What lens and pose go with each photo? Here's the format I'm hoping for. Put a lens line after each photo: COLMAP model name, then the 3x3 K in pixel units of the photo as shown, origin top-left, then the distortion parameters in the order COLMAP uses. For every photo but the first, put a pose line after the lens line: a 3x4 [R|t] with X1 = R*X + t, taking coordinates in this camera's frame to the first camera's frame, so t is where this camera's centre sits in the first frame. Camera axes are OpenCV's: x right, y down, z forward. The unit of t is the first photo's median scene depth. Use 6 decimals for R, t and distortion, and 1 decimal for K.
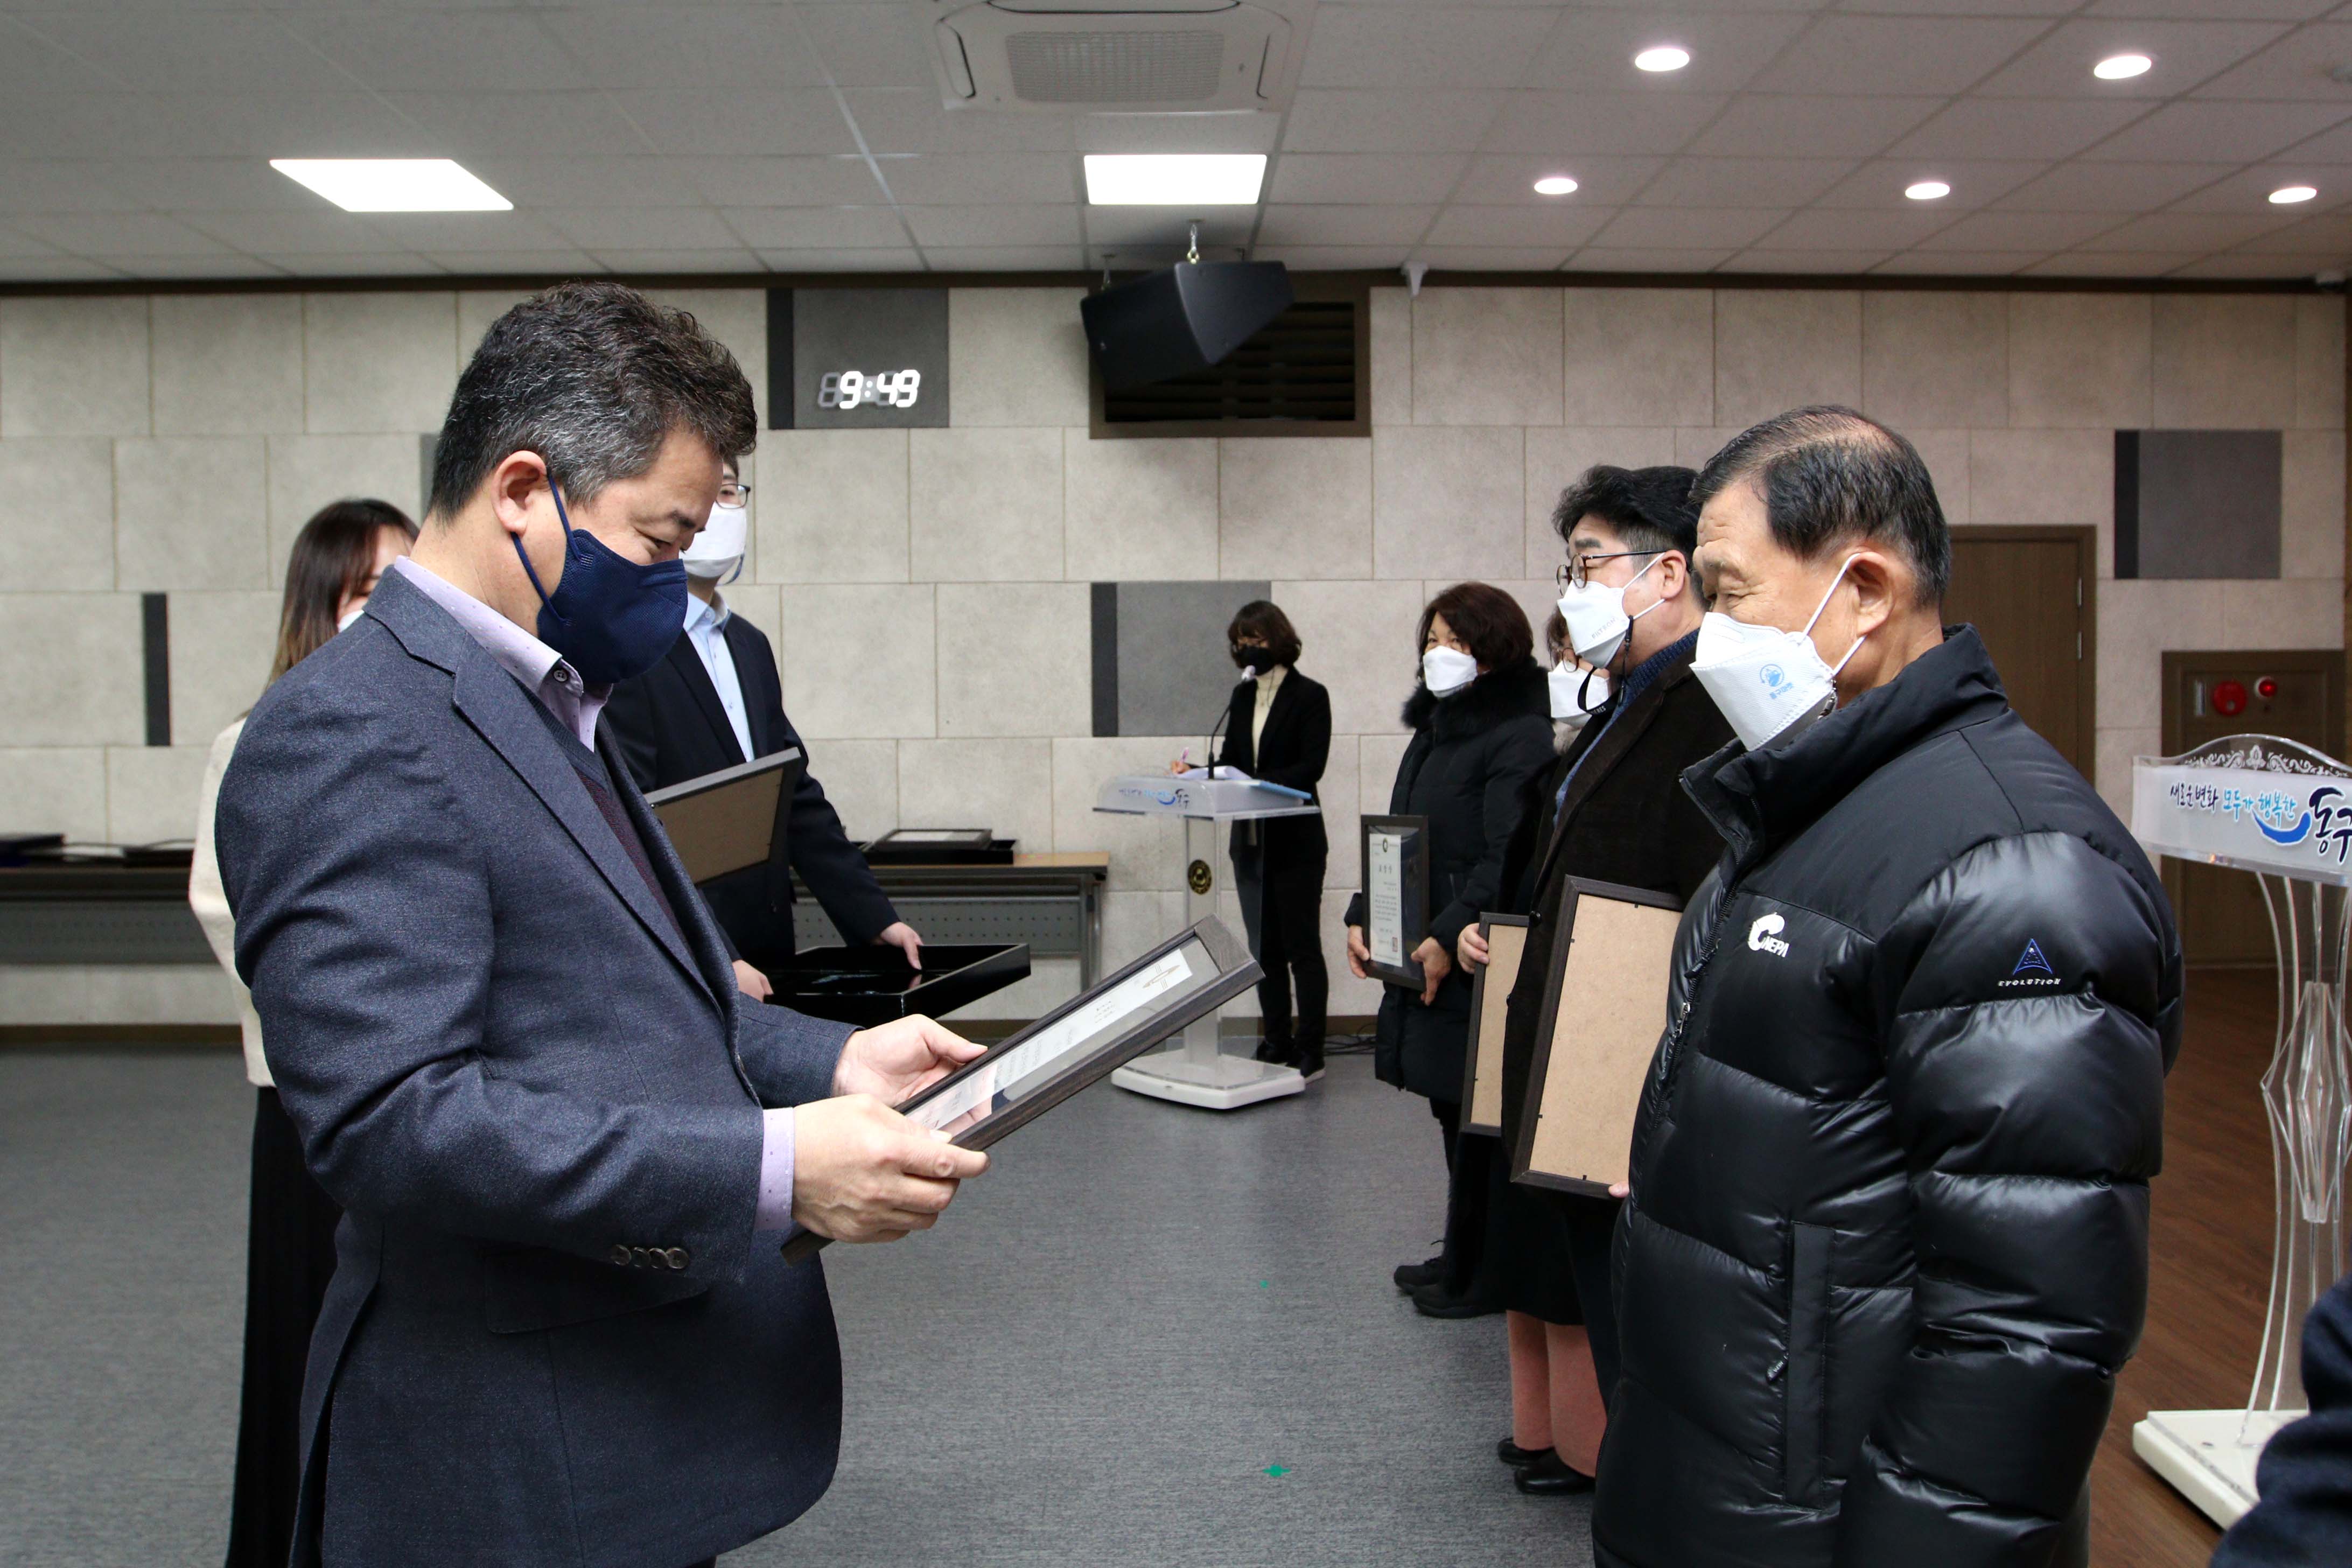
lens RADIAL K [[1794.7, 0, 1202.9], [0, 1794.7, 737.4], [0, 0, 1]] dist [-0.079078, 0.055381]
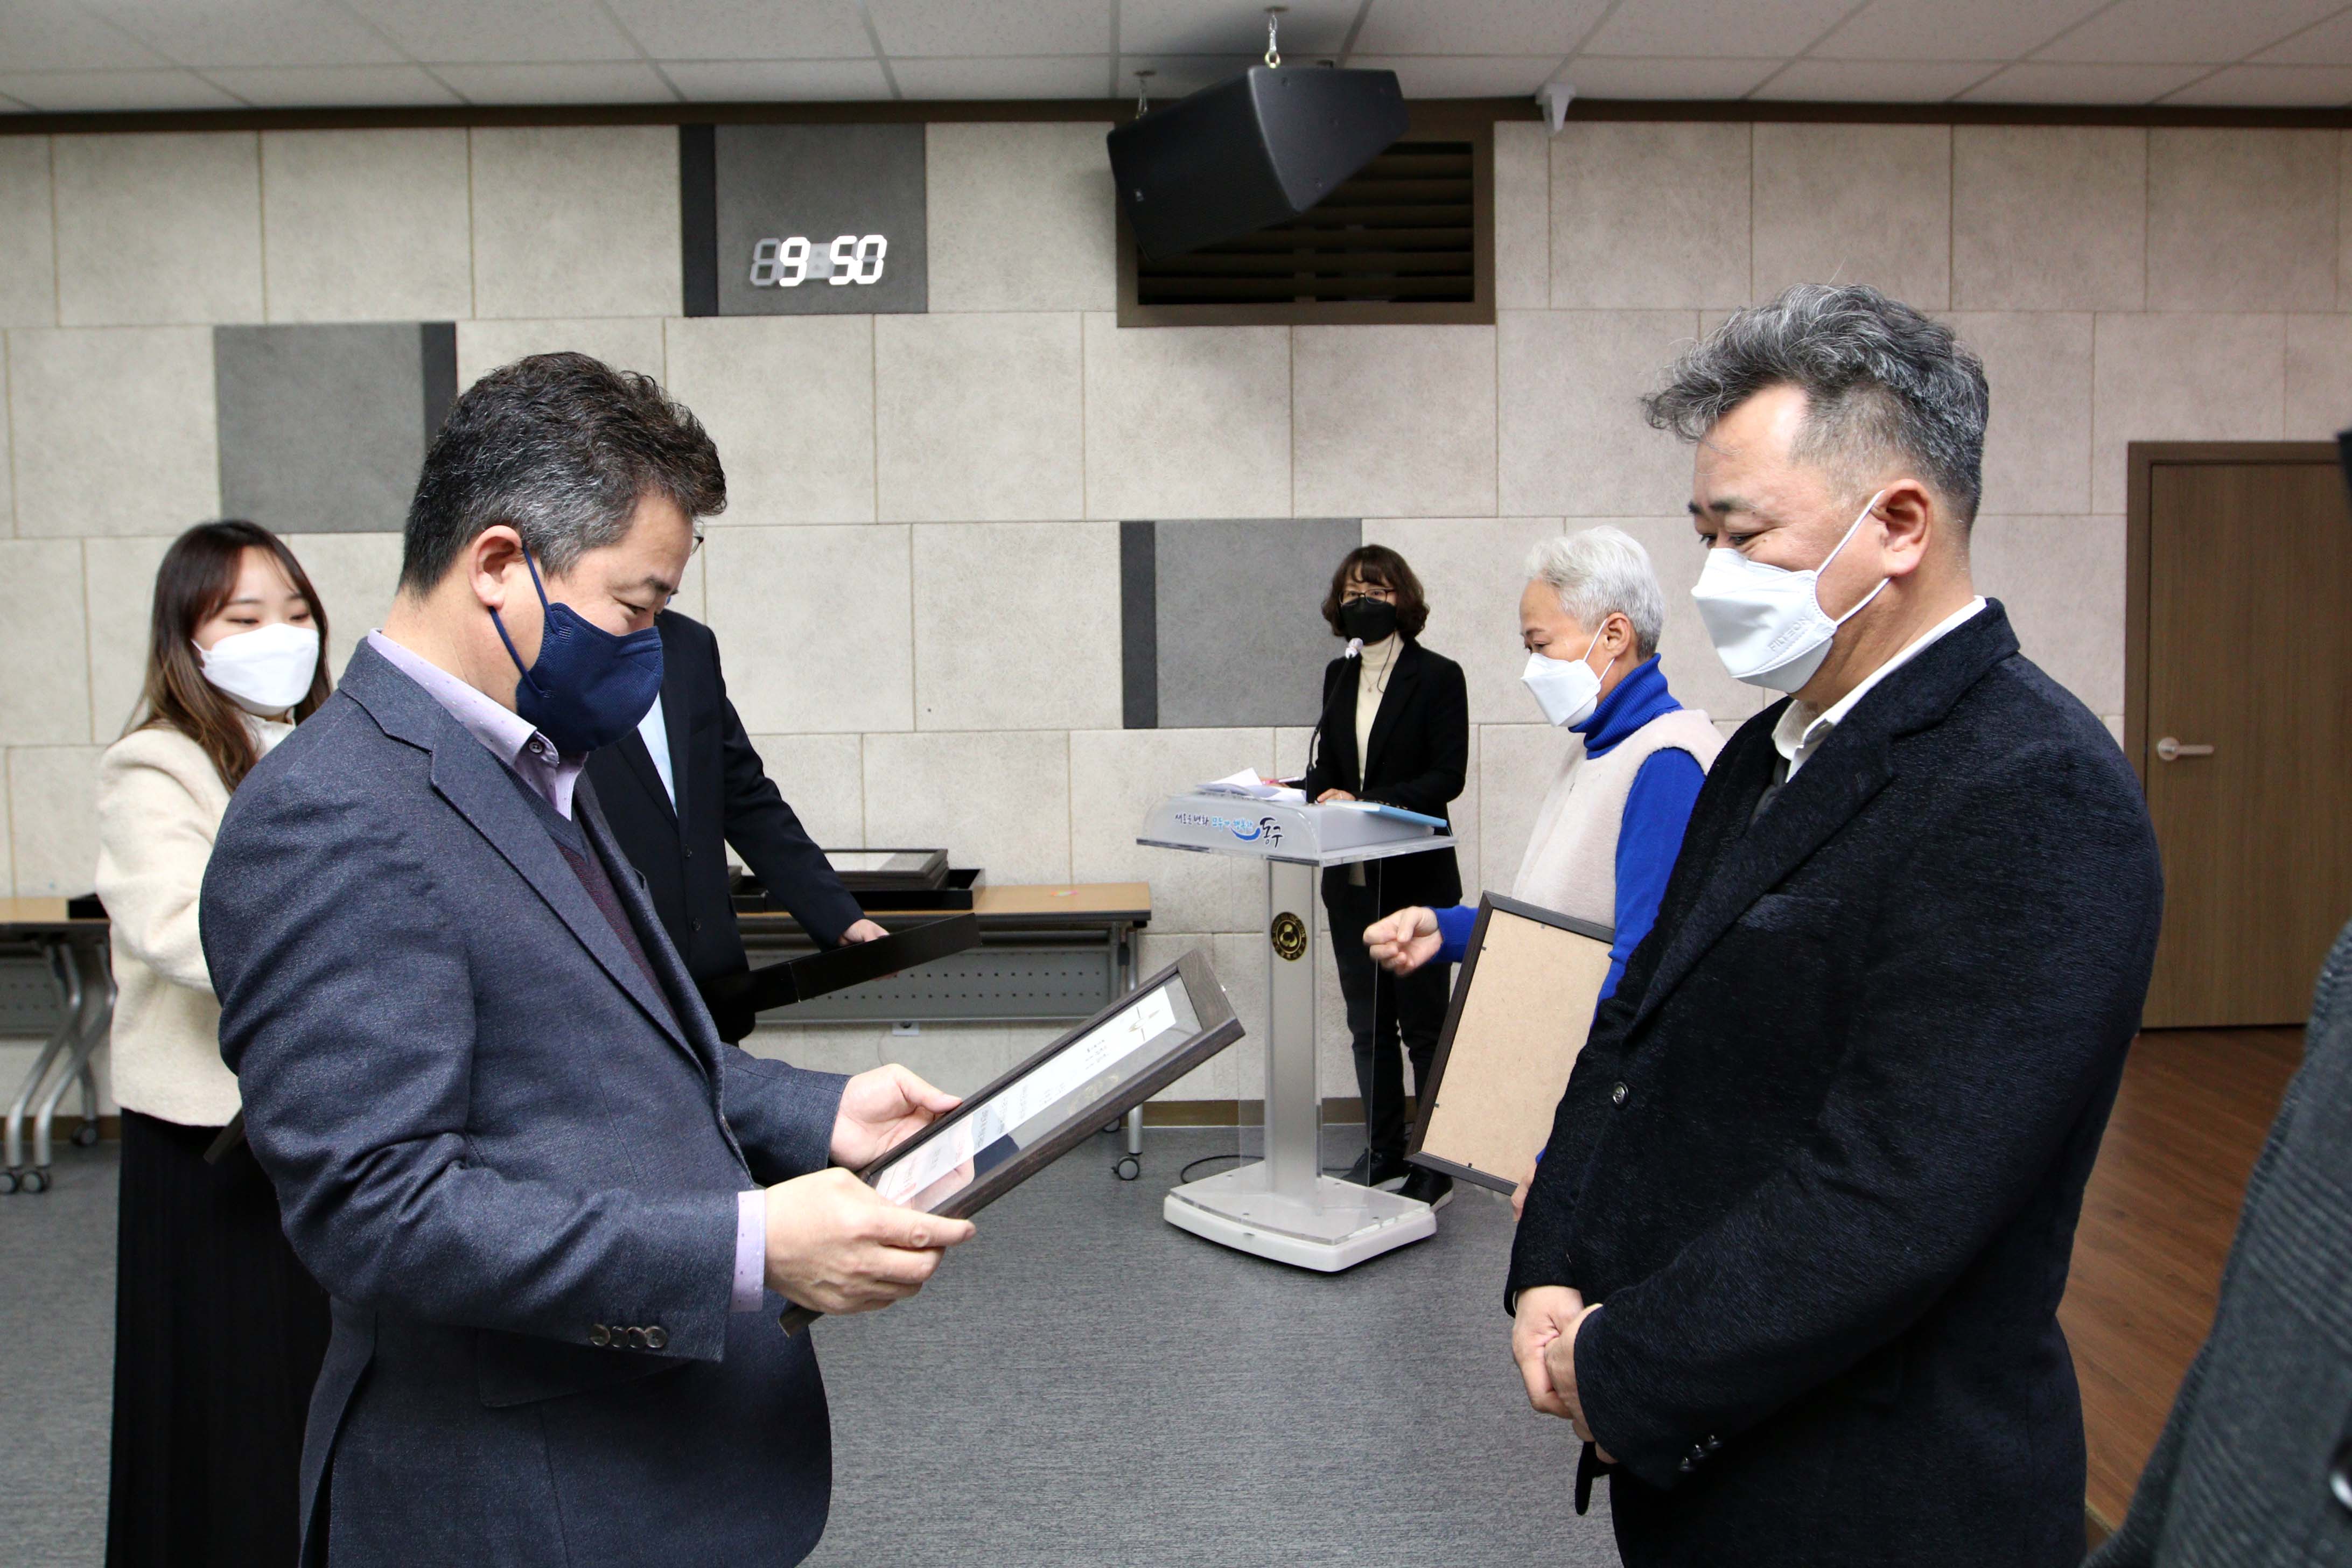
lens RADIAL K [[1770.7, 0, 1199.6], [0, 1770.7, 731.8], [0, 0, 1]] dist [-0.073982, 0.046852]
pose [[0.999986, -0.004815, 0.002263, -0.031794], [0.004739, 0.999461, 0.032478, -0.023009], [-0.002418, -0.032467, 0.999470, 0.266029]]
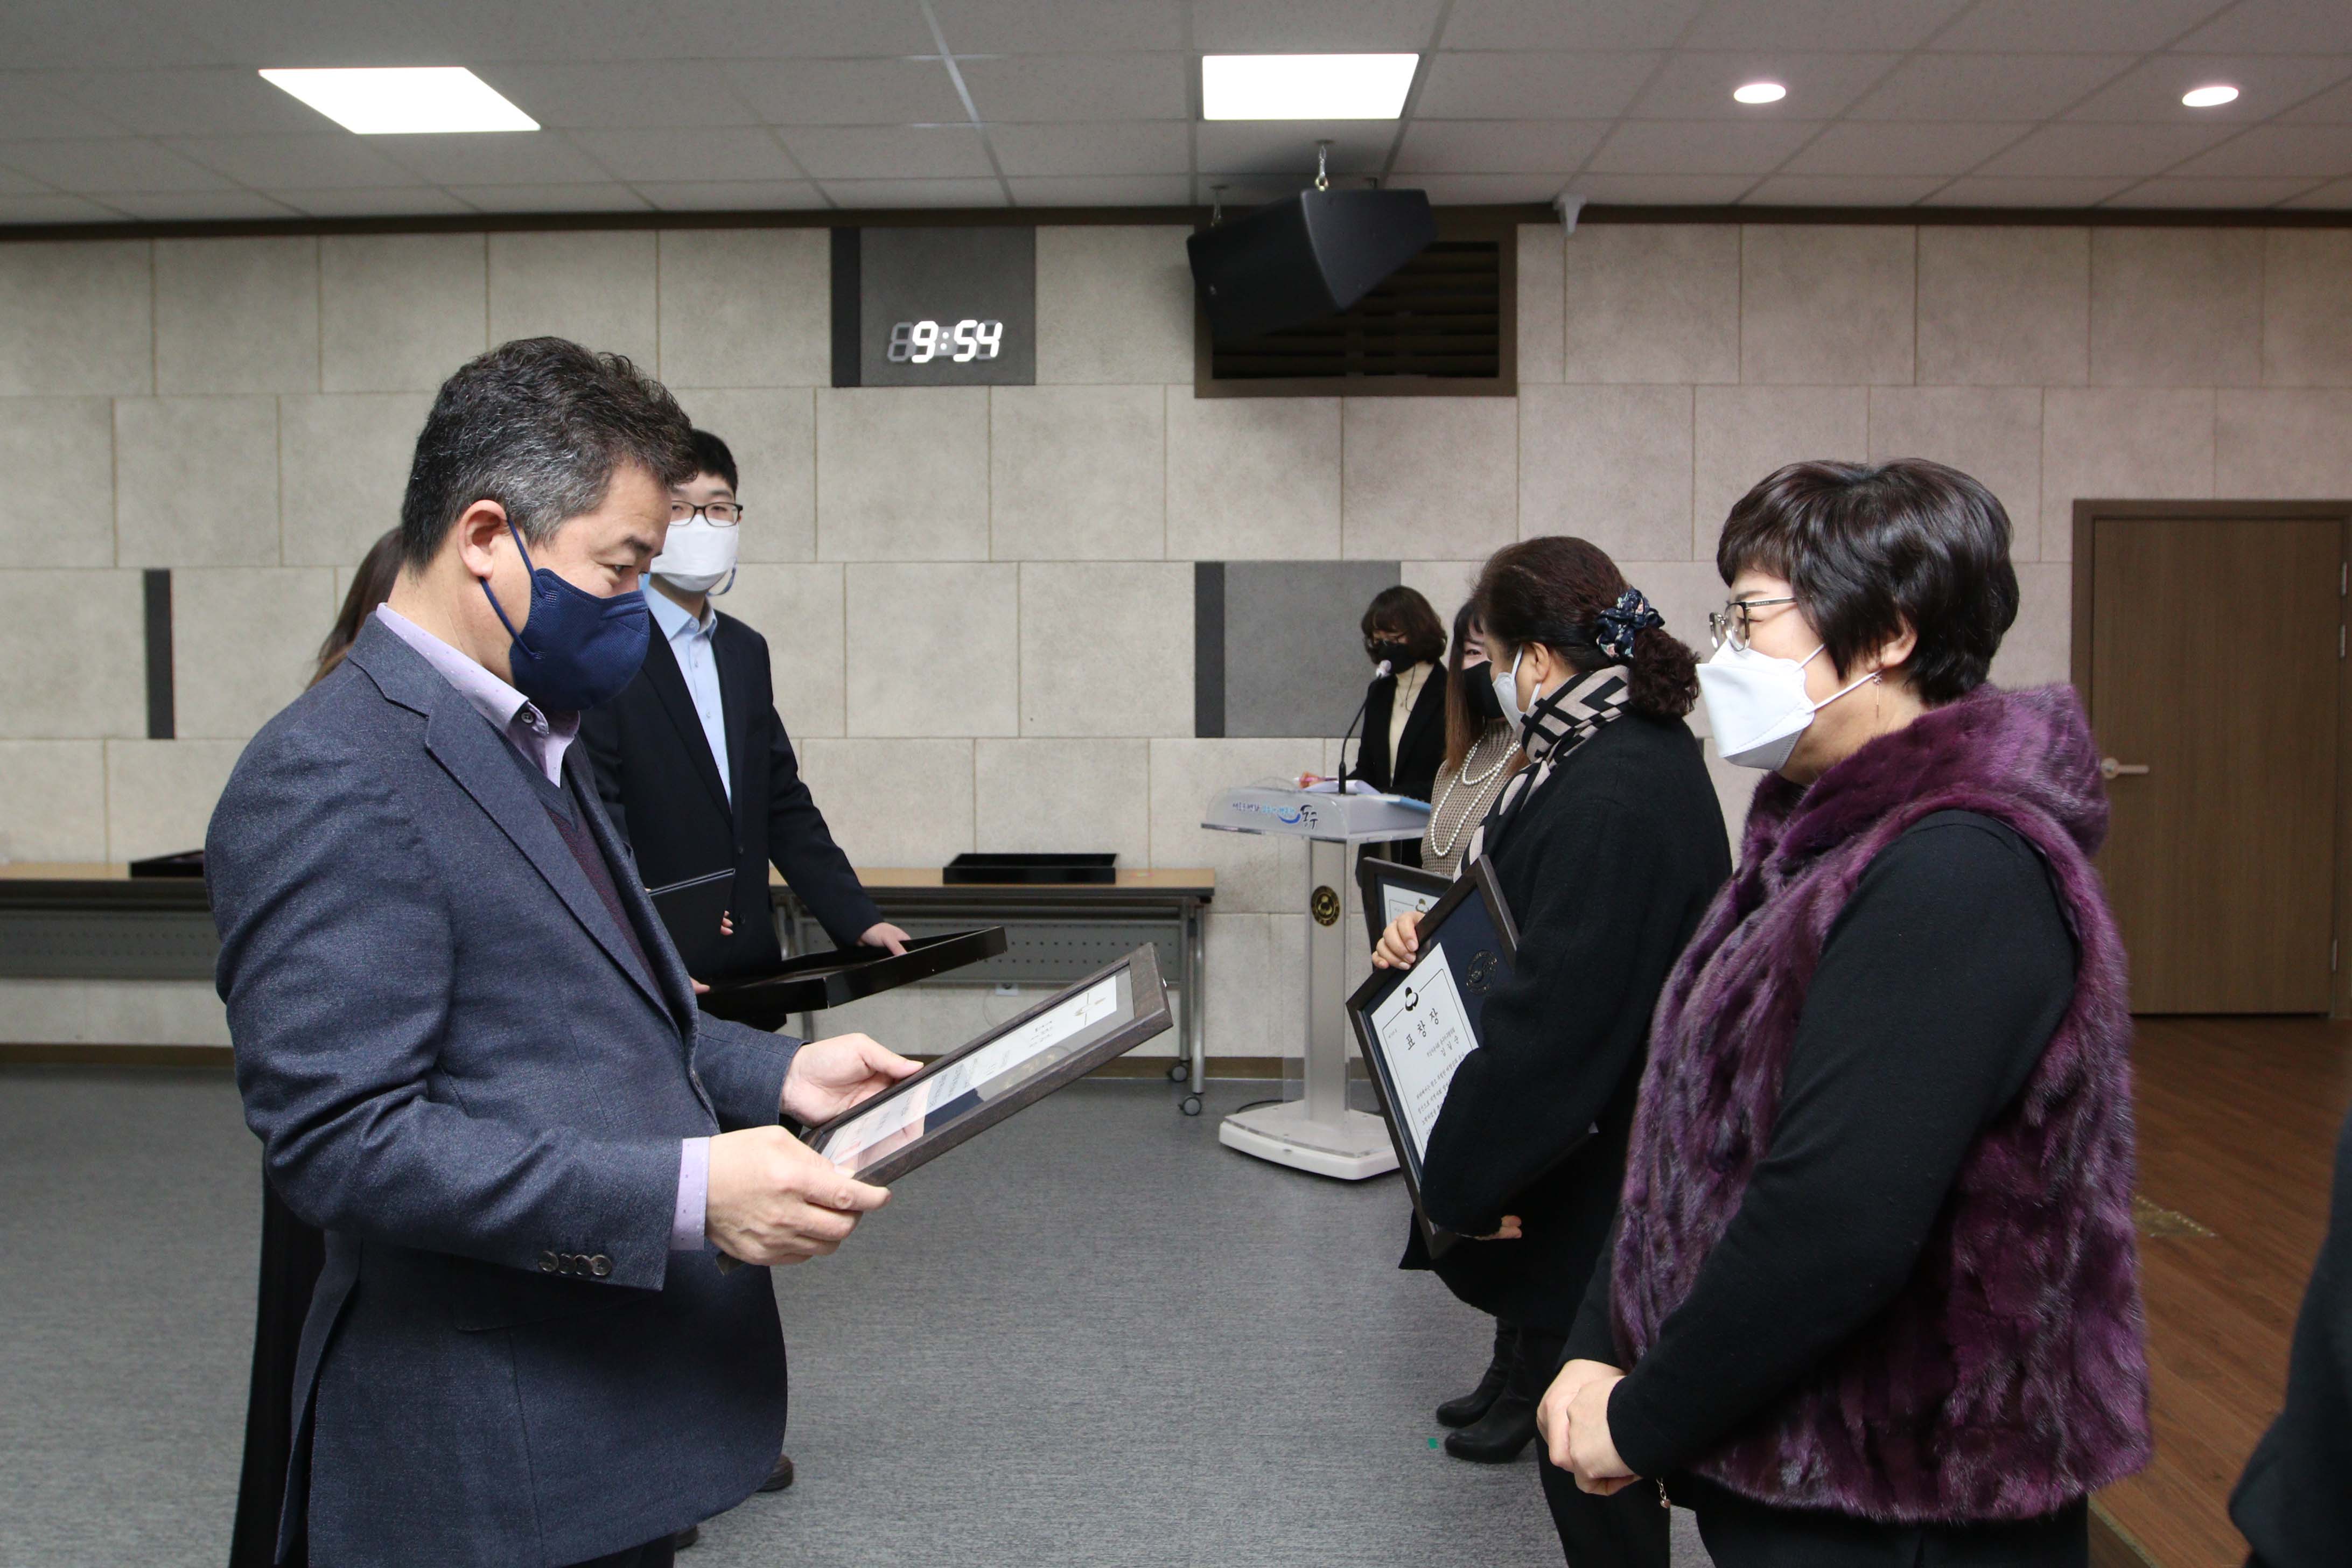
lens RADIAL K [[1790.9, 0, 1169.7], [0, 1790.9, 736.0], [0, 0, 1]] dist [-0.078300, 0.054579]
pose [[0.998538, 0.008986, -0.053305, -0.027518], [-0.008399, 0.999902, 0.011219, -0.010933], [0.053401, -0.010755, 0.998515, 0.124531]]
